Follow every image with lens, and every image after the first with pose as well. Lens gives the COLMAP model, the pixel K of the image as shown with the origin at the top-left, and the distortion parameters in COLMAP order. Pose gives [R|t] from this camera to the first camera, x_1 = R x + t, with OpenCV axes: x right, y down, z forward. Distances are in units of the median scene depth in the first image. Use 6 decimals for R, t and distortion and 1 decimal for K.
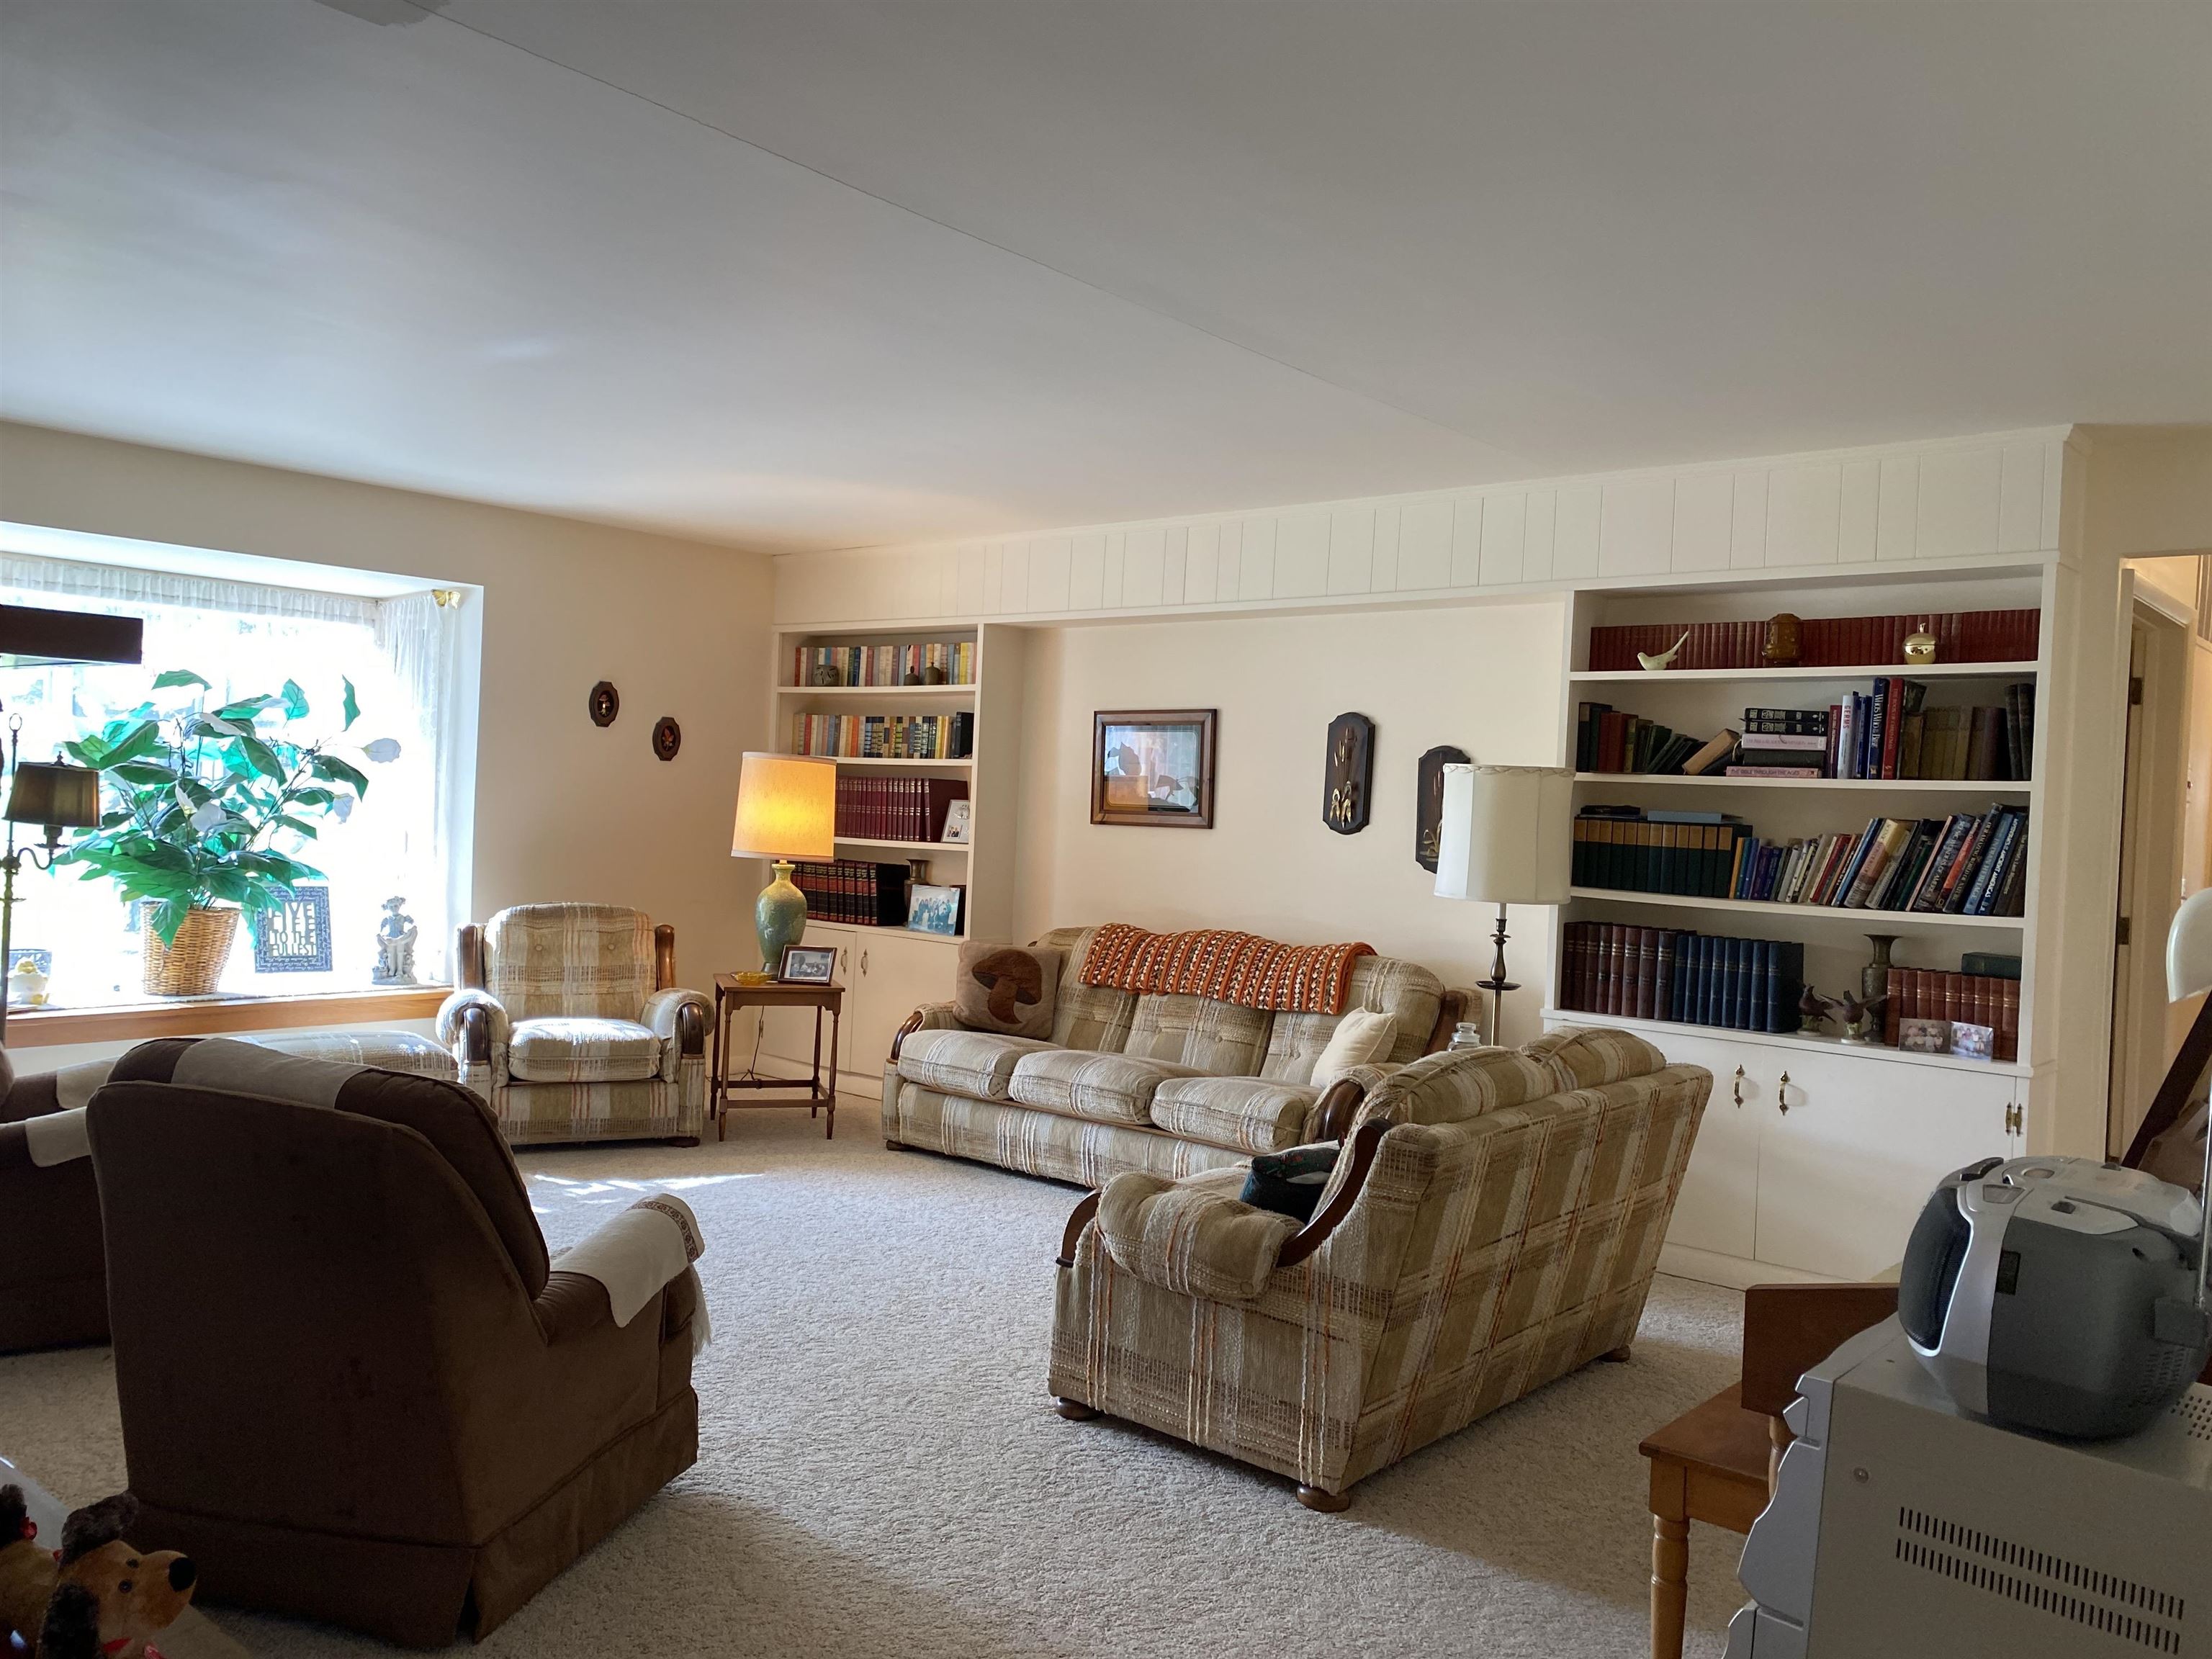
lens RADIAL K [[1661.4, 0, 1106.0], [0, 1661.4, 829.5], [0, 0, 1]] dist [0.002682, 0.000572]
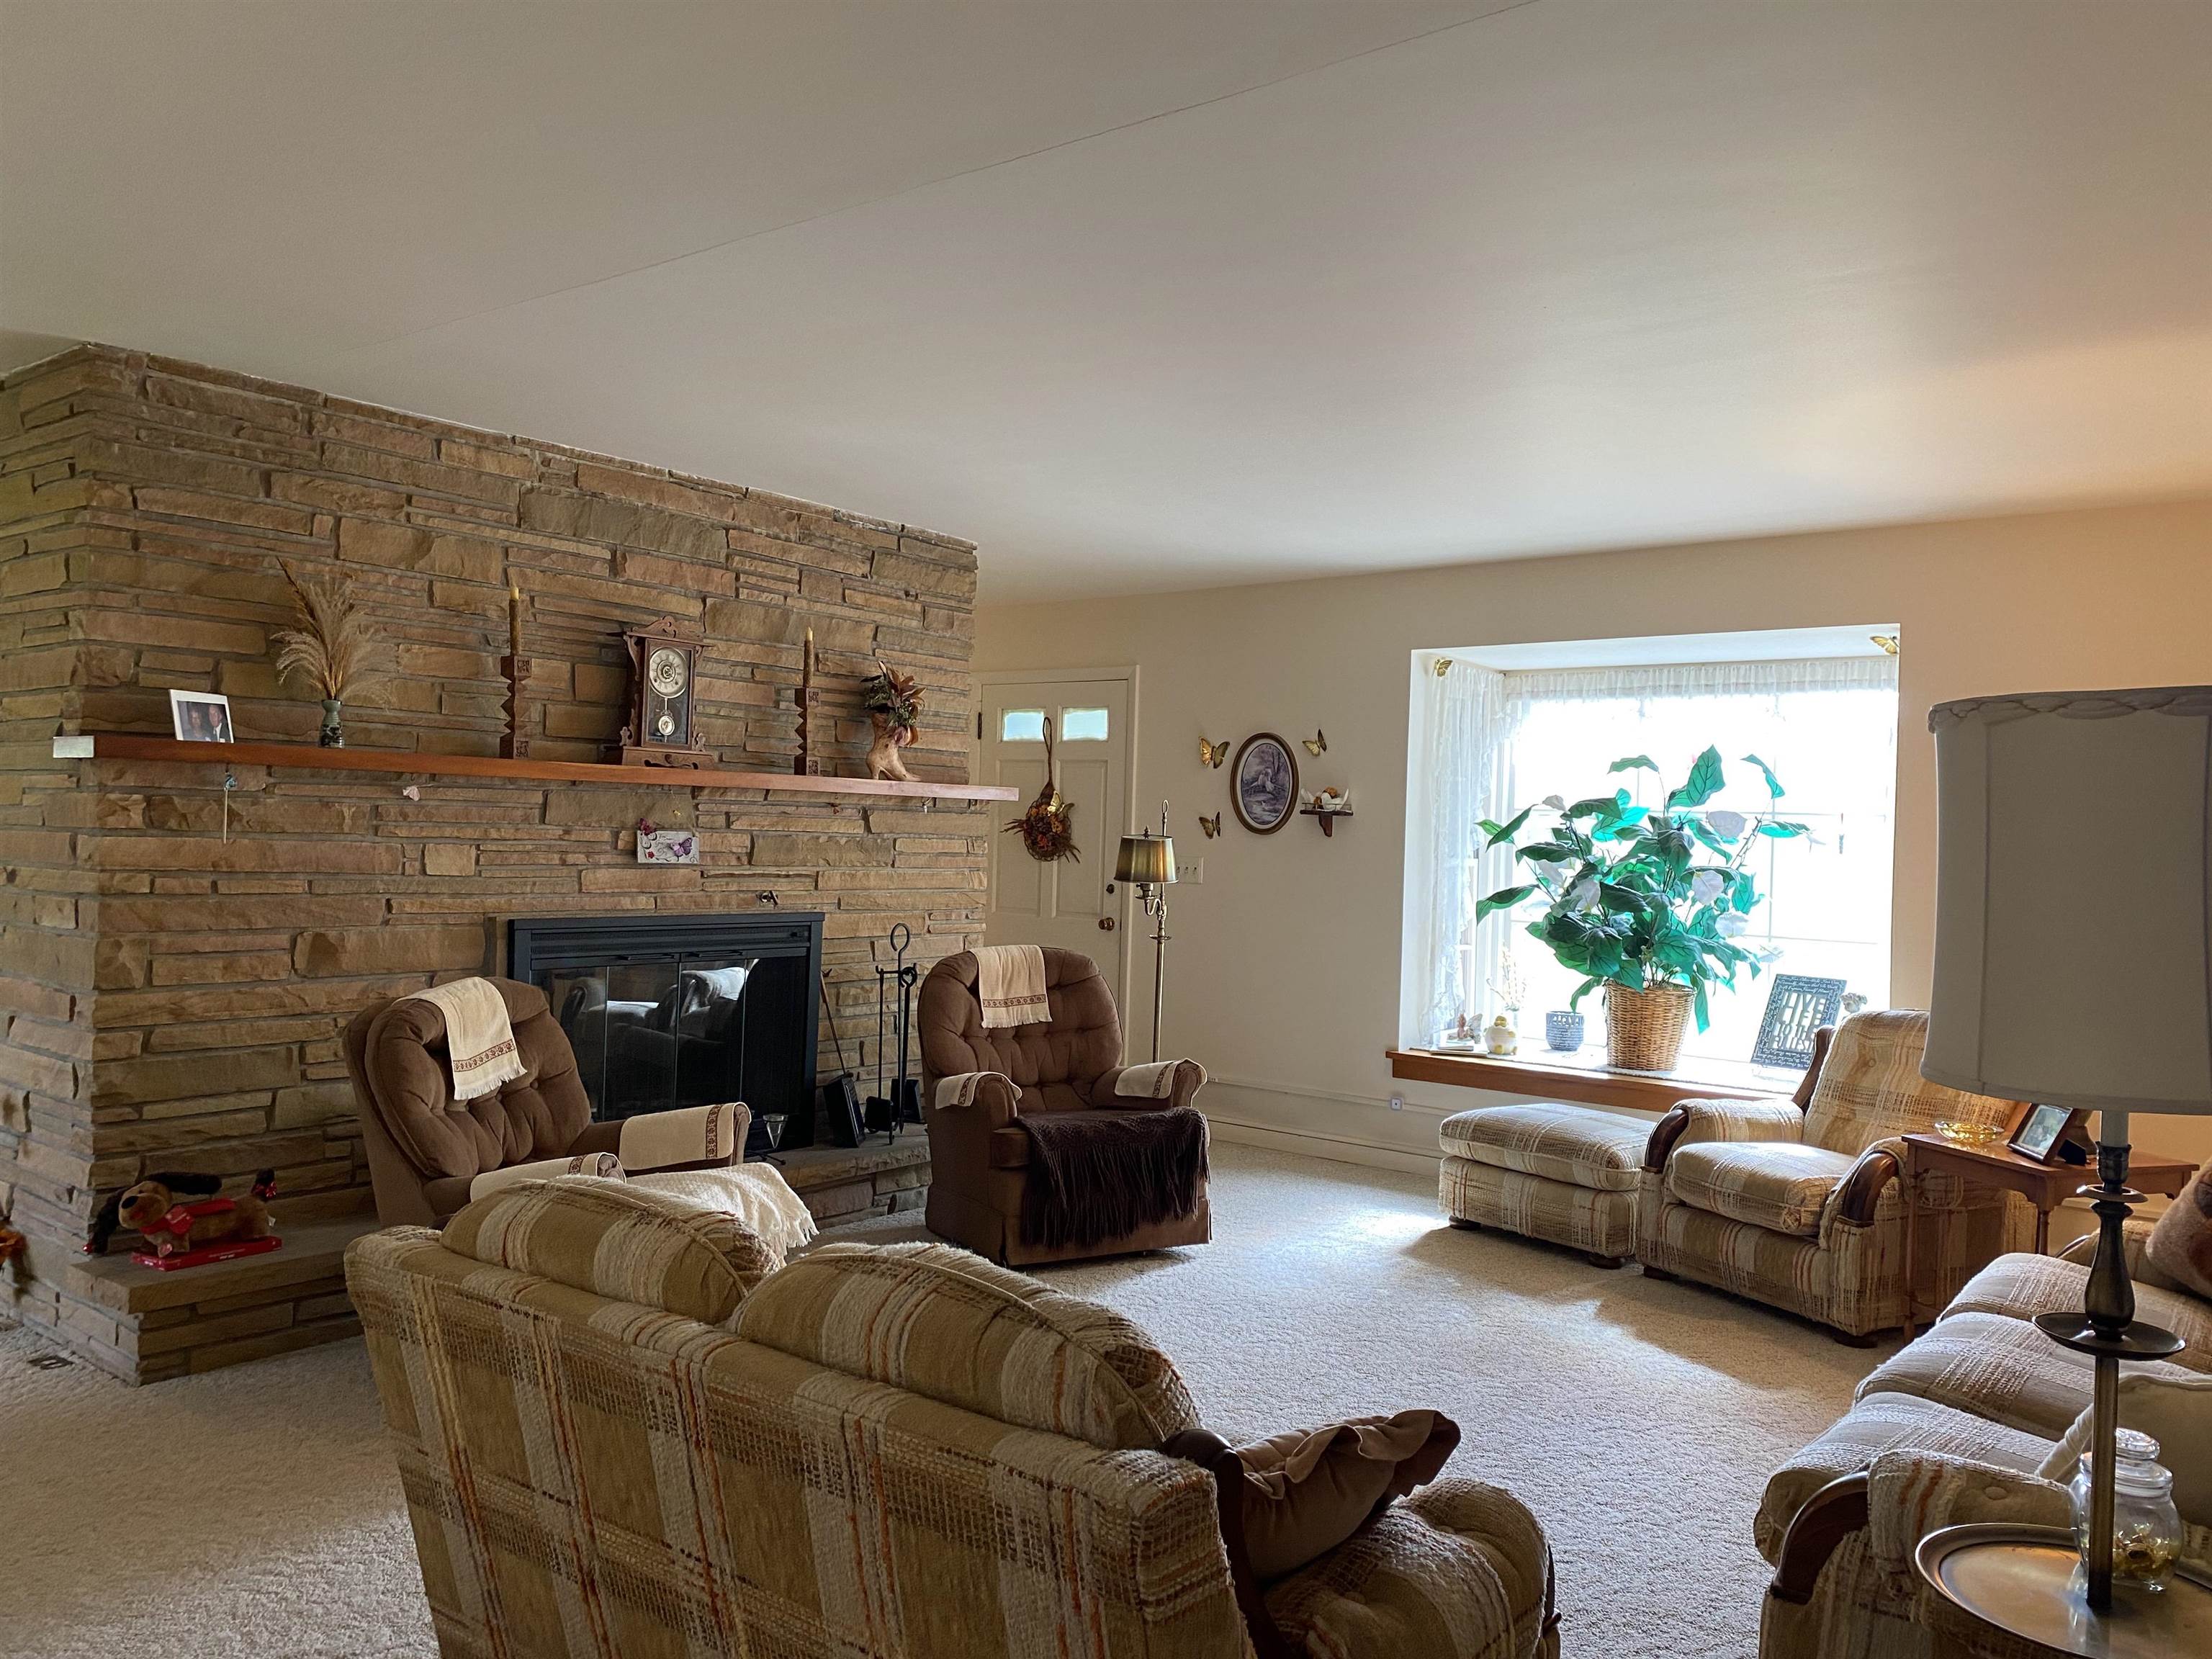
lens RADIAL K [[1661.4, 0, 1106.0], [0, 1661.4, 829.5], [0, 0, 1]] dist [0.002682, 0.000572]
pose [[0.029733, -0.037822, -0.998842, 0.447793], [-0.046017, 0.998173, -0.039167, 0.006451], [0.998498, 0.047129, 0.027938, 0.593759]]
